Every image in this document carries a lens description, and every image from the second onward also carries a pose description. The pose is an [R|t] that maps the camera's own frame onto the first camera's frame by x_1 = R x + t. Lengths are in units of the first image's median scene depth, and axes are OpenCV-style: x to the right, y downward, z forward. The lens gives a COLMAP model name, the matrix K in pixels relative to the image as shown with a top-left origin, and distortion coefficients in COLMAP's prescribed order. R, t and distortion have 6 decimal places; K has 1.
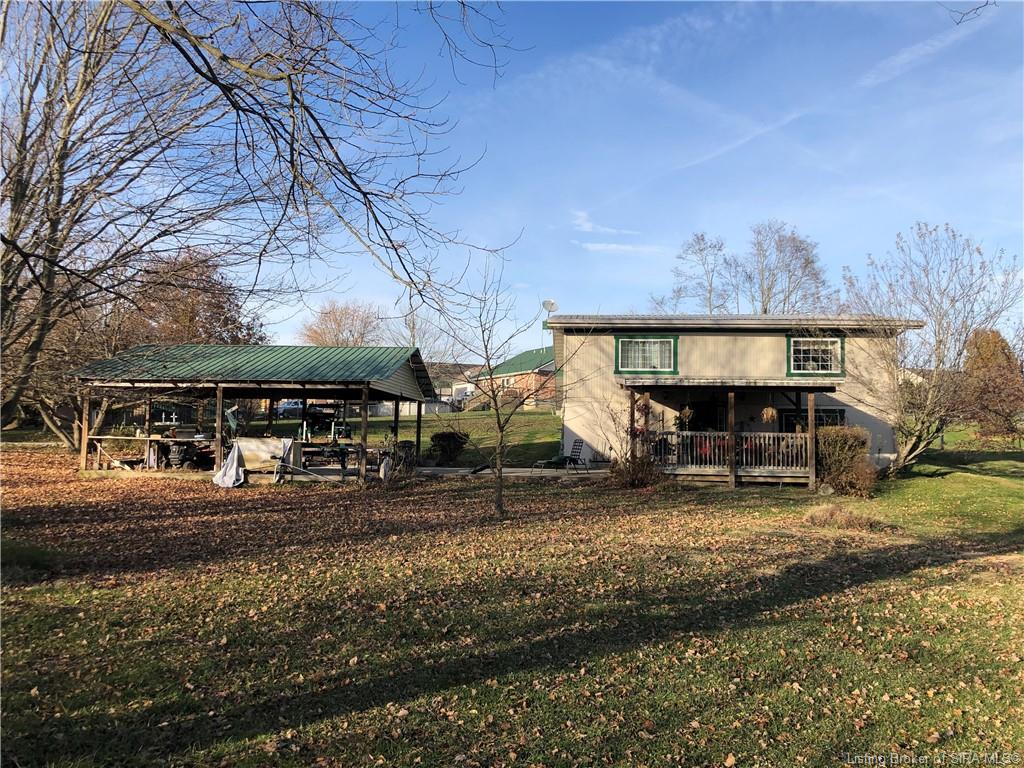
lens RADIAL K [[834.0, 0, 512.5], [0, 834.0, 383.7], [0, 0, 1]] dist [0.032134, -0.000413]
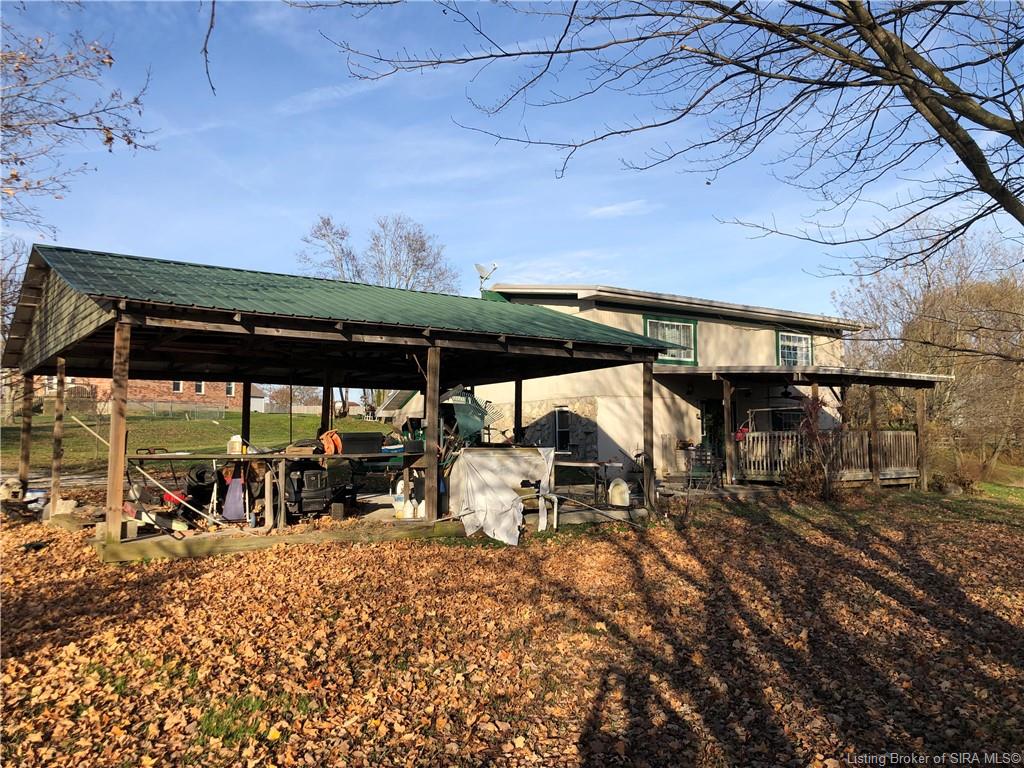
lens RADIAL K [[825.0, 0, 515.3], [0, 825.0, 379.6], [0, 0, 1]] dist [0.026397, -0.055944]
pose [[0.768978, 0.029342, 0.638602, -0.485571], [-0.019399, 0.999557, -0.022568, 0.026020], [-0.638981, 0.004966, 0.769206, 0.468017]]
